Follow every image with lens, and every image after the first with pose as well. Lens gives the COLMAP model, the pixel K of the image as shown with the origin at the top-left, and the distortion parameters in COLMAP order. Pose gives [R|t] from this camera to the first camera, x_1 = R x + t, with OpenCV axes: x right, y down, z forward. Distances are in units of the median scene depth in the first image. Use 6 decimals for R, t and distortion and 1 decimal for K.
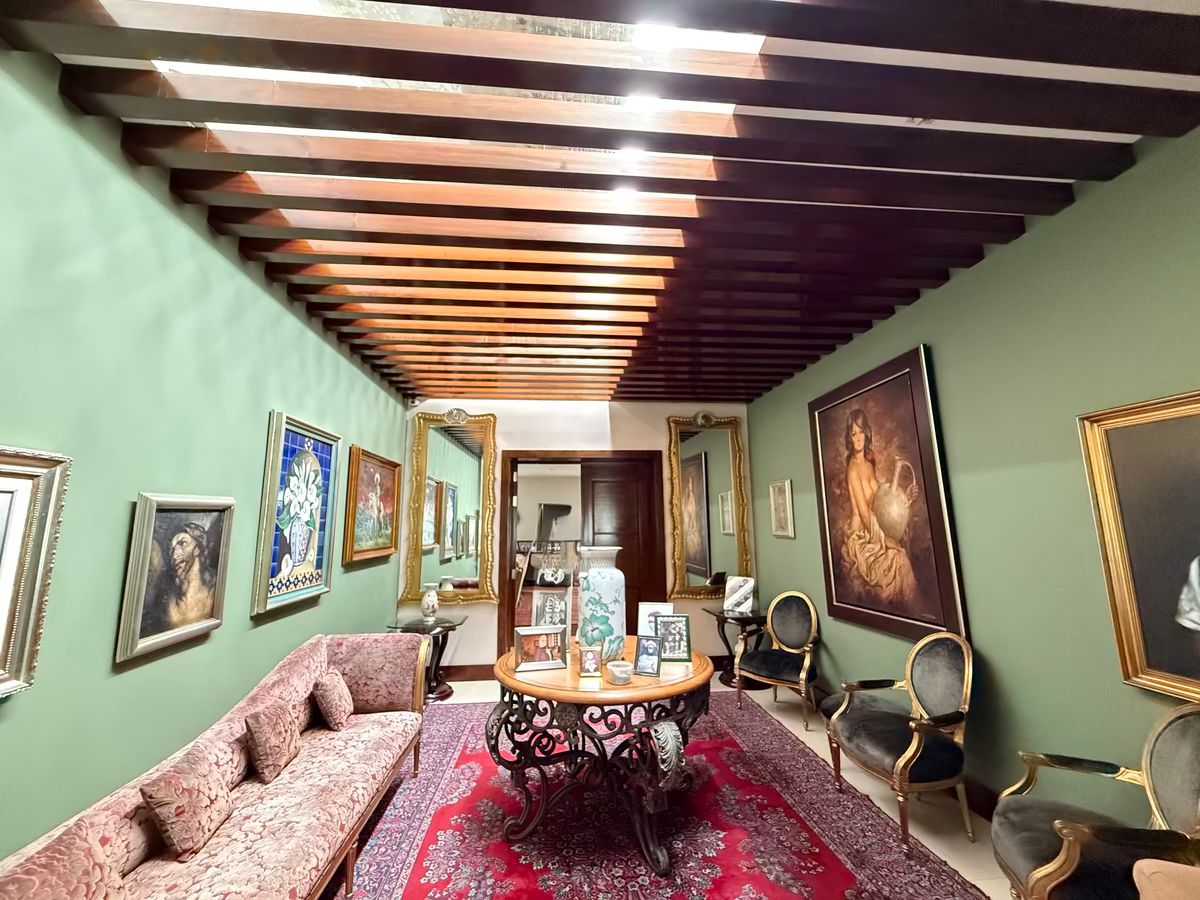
lens RADIAL K [[478.9, 0, 598.1], [0, 478.9, 447.9], [0, 0, 1]] dist [-0.001138, -0.000148]
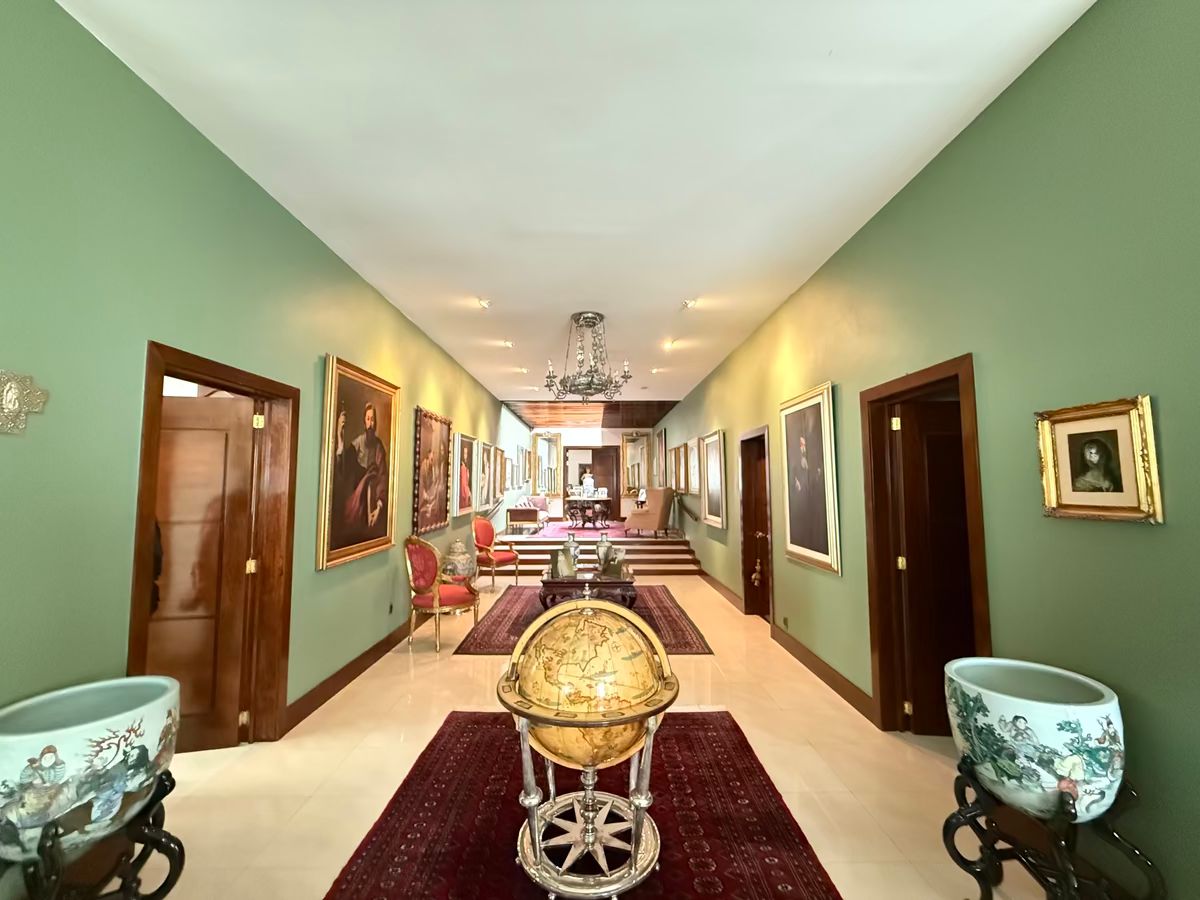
lens RADIAL K [[478.9, 0, 599.4], [0, 478.9, 448.4], [0, 0, 1]] dist [-0.001138, -0.000148]
pose [[0.993723, 0.000681, -0.111868, 0.323685], [0.008187, 0.996858, 0.078787, -0.196193], [0.111570, -0.079208, 0.990595, -1.750951]]
